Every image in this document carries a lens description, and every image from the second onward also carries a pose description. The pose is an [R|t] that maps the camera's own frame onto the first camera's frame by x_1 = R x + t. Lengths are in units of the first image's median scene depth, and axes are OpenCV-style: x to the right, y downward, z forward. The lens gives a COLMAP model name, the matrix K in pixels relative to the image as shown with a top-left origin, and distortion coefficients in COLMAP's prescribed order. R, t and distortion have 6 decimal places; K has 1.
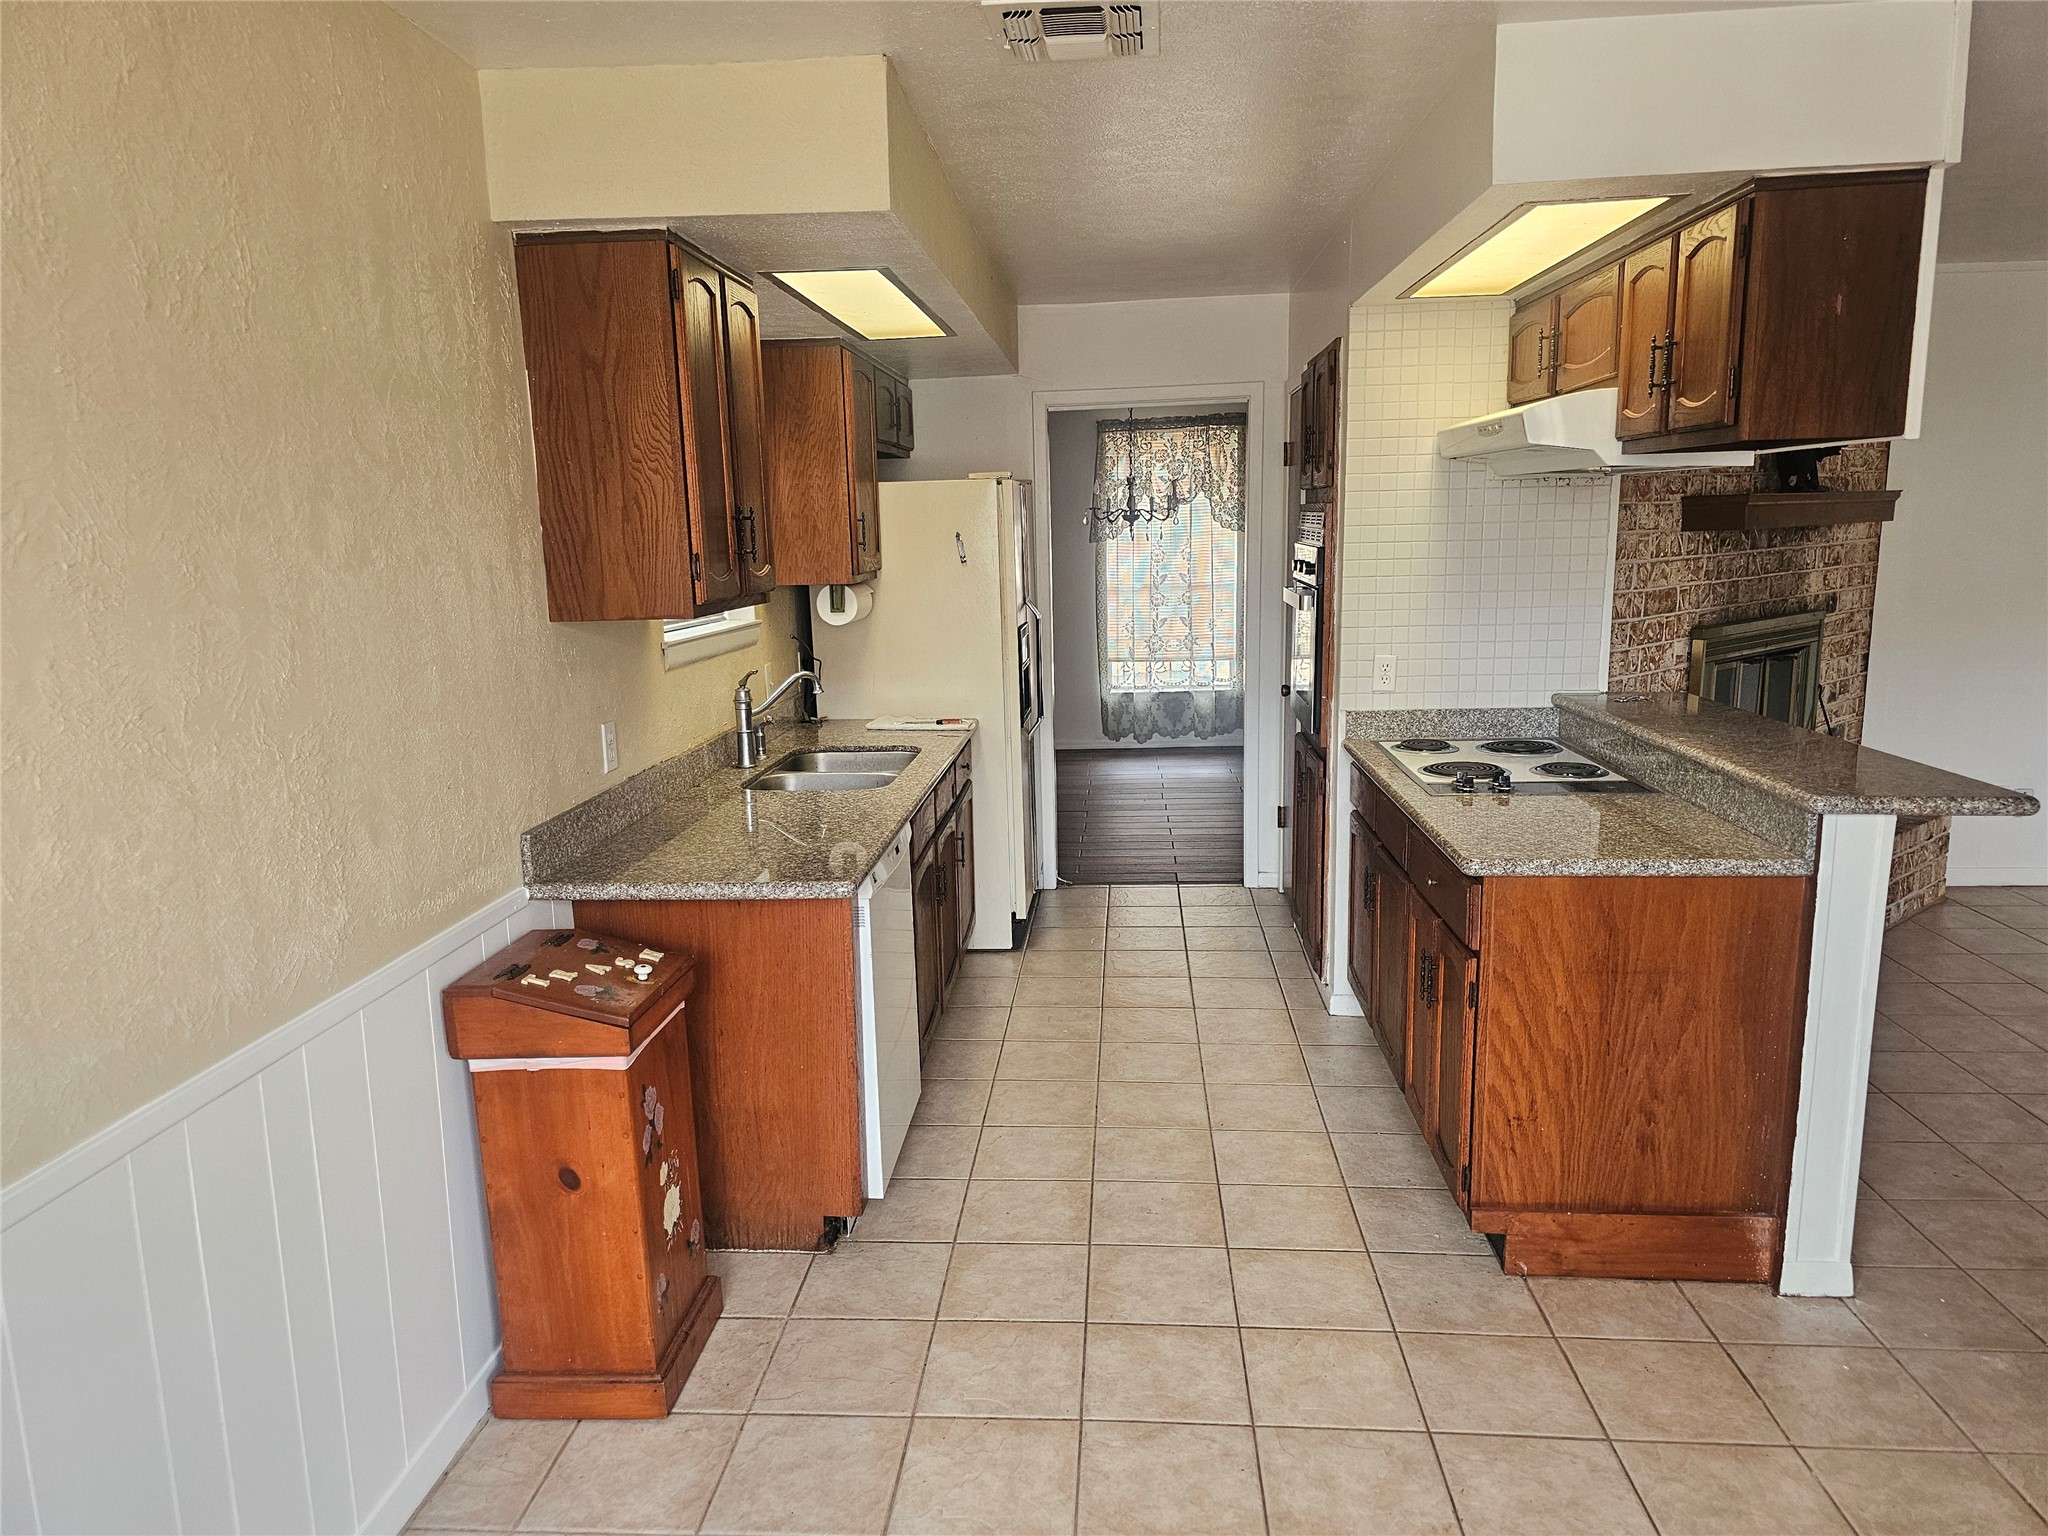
lens RADIAL K [[1380.1, 0, 994.9], [0, 1380.1, 787.3], [0, 0, 1]] dist [0.069124, -0.073993]
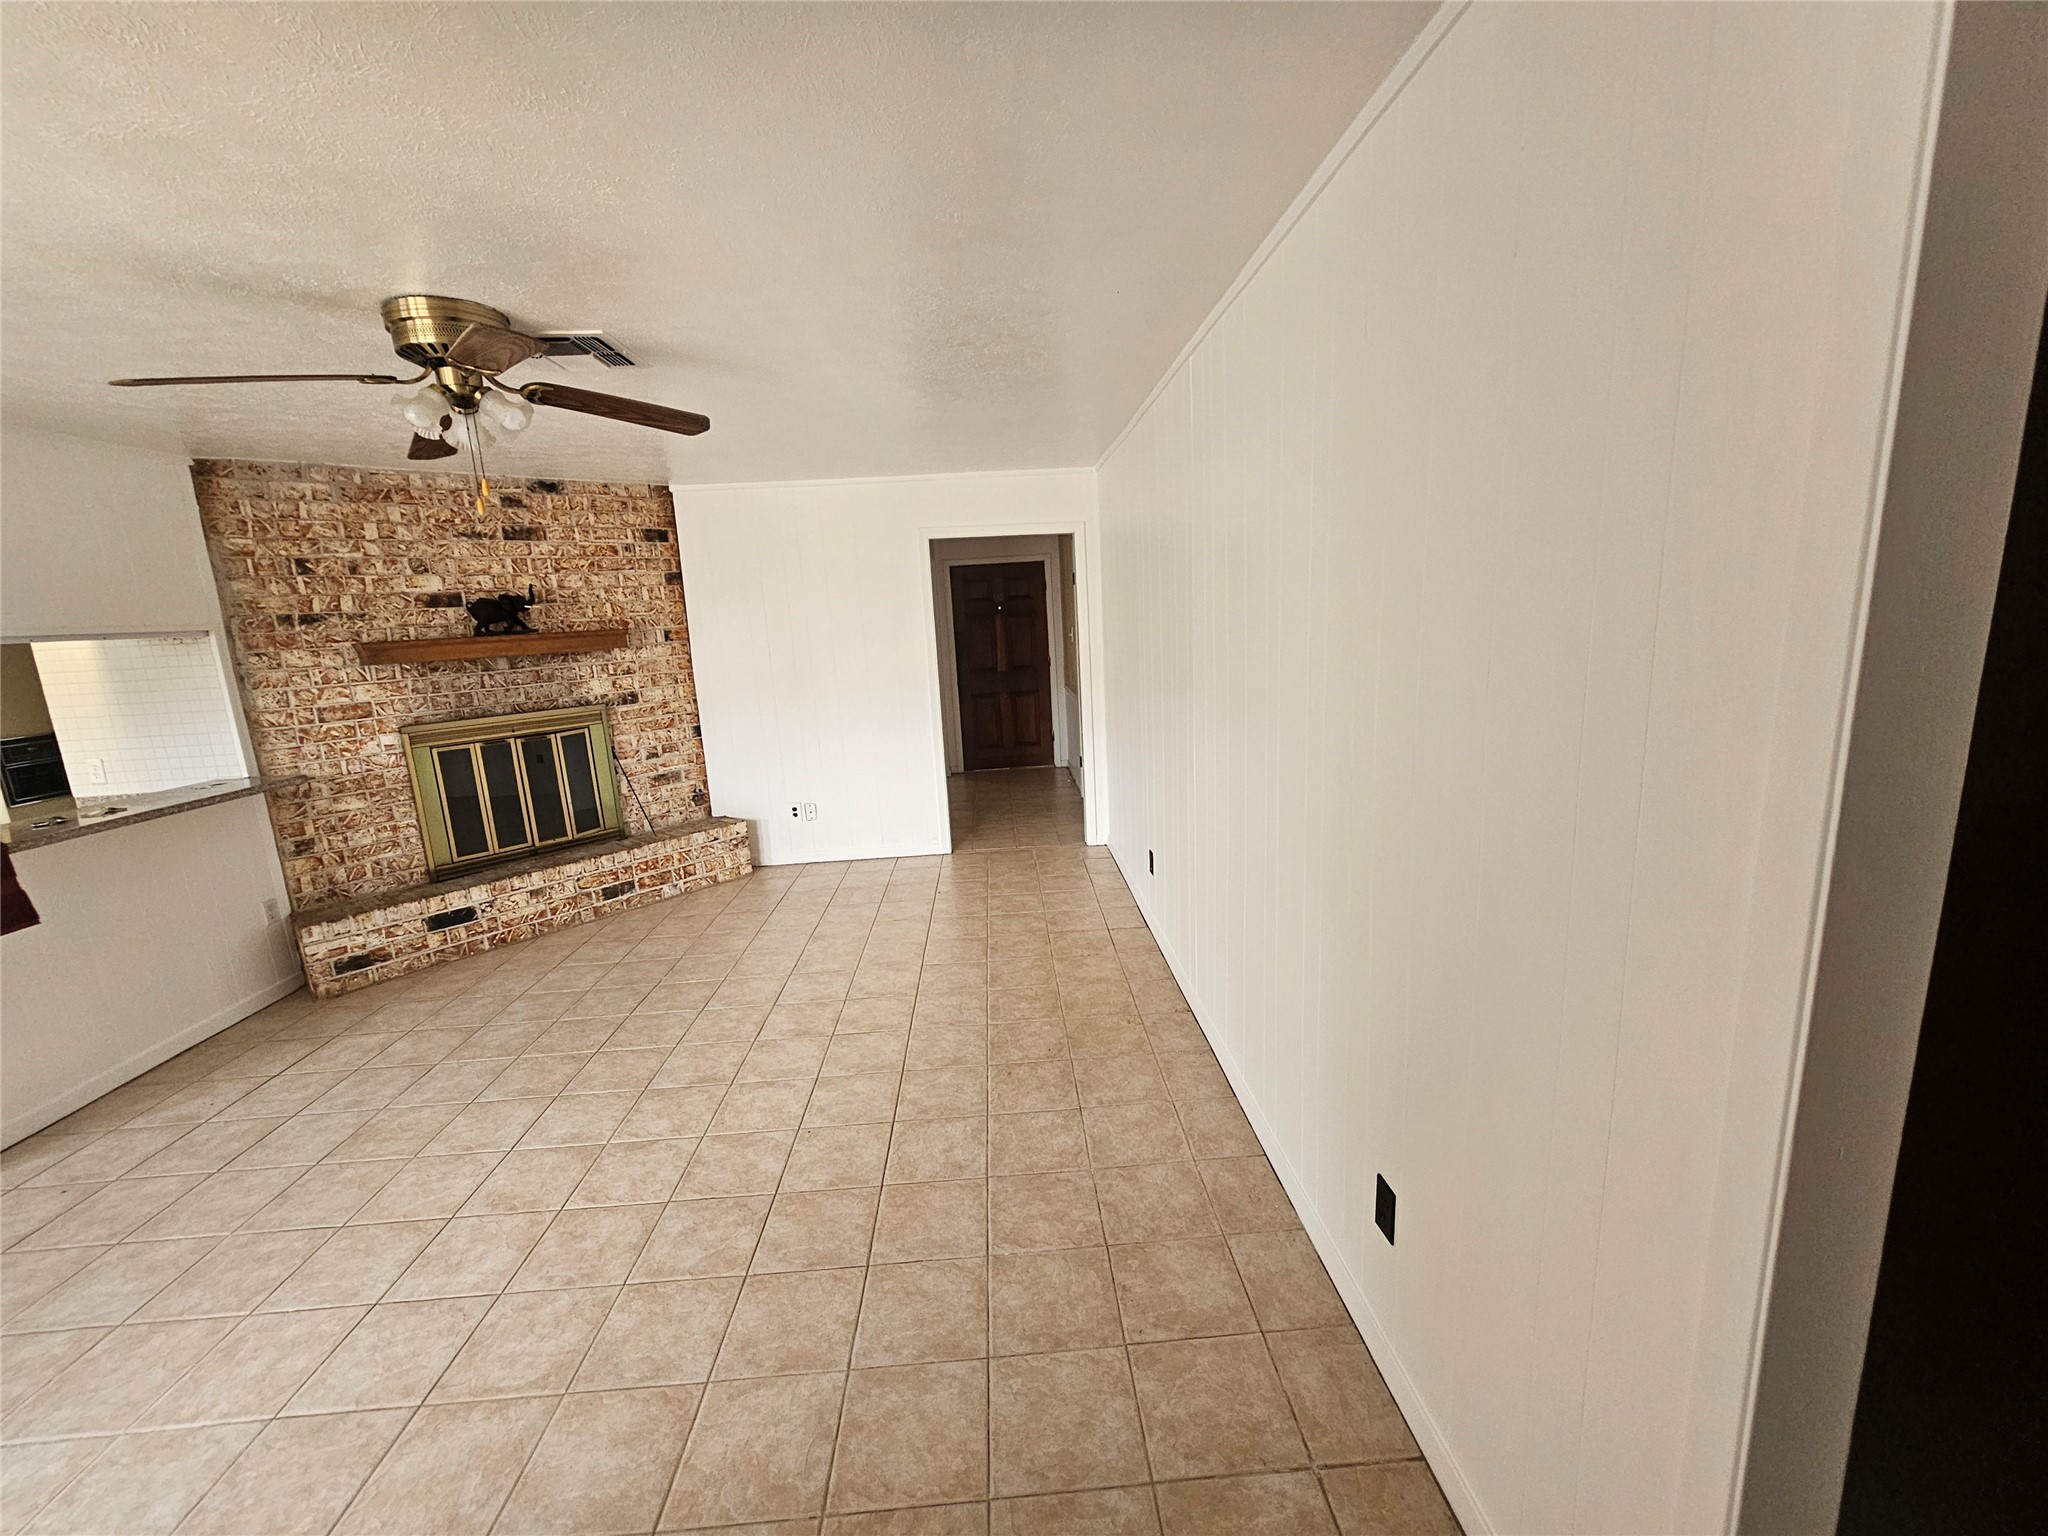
lens RADIAL K [[852.1, 0, 1030.8], [0, 852.1, 773.1], [0, 0, 1]] dist [0.000208, 0.000986]
pose [[0.990846, -0.052966, 0.124171, 1.706971], [0.053688, 0.998555, -0.002470, -0.035776], [-0.123861, 0.009114, 0.992258, -0.035524]]
